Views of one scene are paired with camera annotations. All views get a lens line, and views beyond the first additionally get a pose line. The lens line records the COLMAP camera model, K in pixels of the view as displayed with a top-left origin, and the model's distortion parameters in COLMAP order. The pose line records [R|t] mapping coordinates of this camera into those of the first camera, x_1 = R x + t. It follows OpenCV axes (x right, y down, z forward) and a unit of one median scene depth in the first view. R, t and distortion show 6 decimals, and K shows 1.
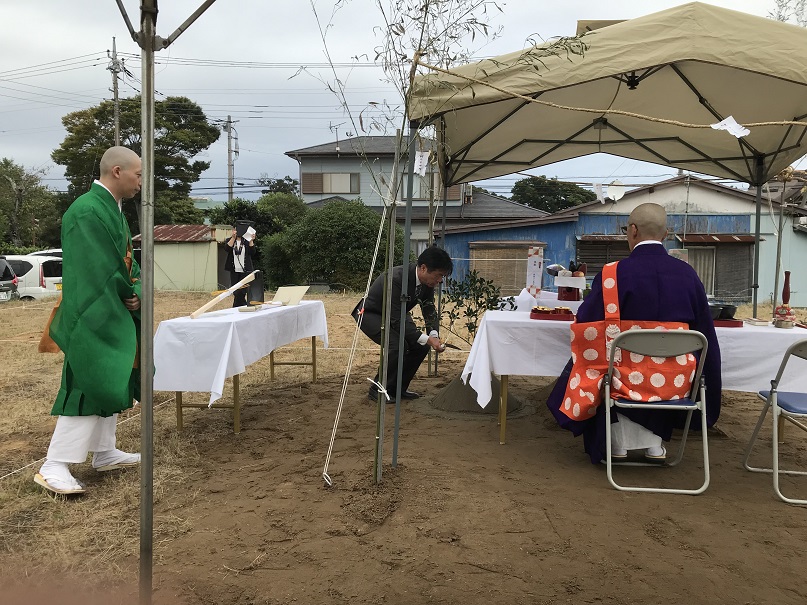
lens RADIAL K [[654.2, 0, 400.1], [0, 654.2, 305.4], [0, 0, 1]] dist [0.022167, -0.015007]
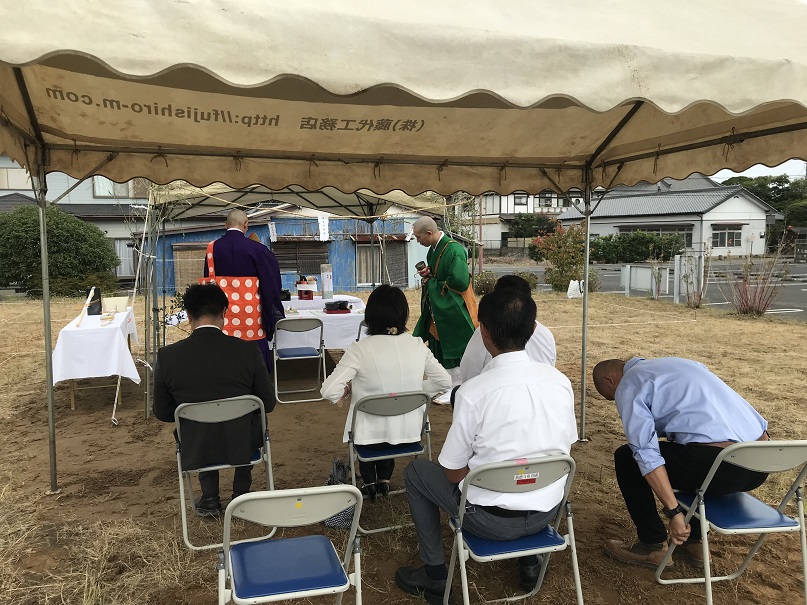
lens RADIAL K [[654.2, 0, 400.2], [0, 654.2, 302.8], [0, 0, 1]] dist [0.022167, -0.015007]
pose [[0.901185, -0.060927, 0.429130, -0.132642], [0.055264, 0.998142, 0.025658, -0.034389], [-0.429896, 0.000593, 0.902878, -0.708125]]
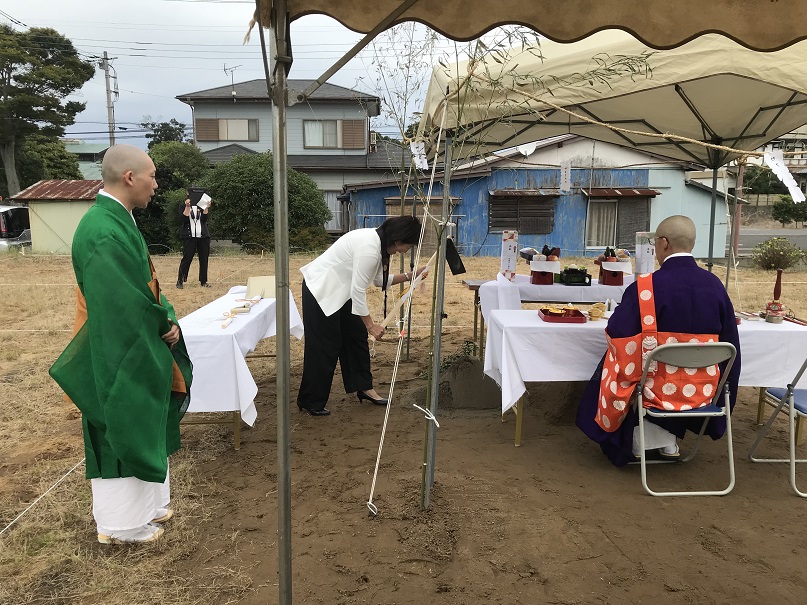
lens RADIAL K [[654.2, 0, 401.1], [0, 654.2, 306.8], [0, 0, 1]] dist [0.022167, -0.015007]
pose [[0.986072, -0.035868, 0.162407, -0.184442], [0.021527, 0.995779, 0.089218, -0.099615], [-0.164922, -0.084479, 0.982682, 0.057090]]
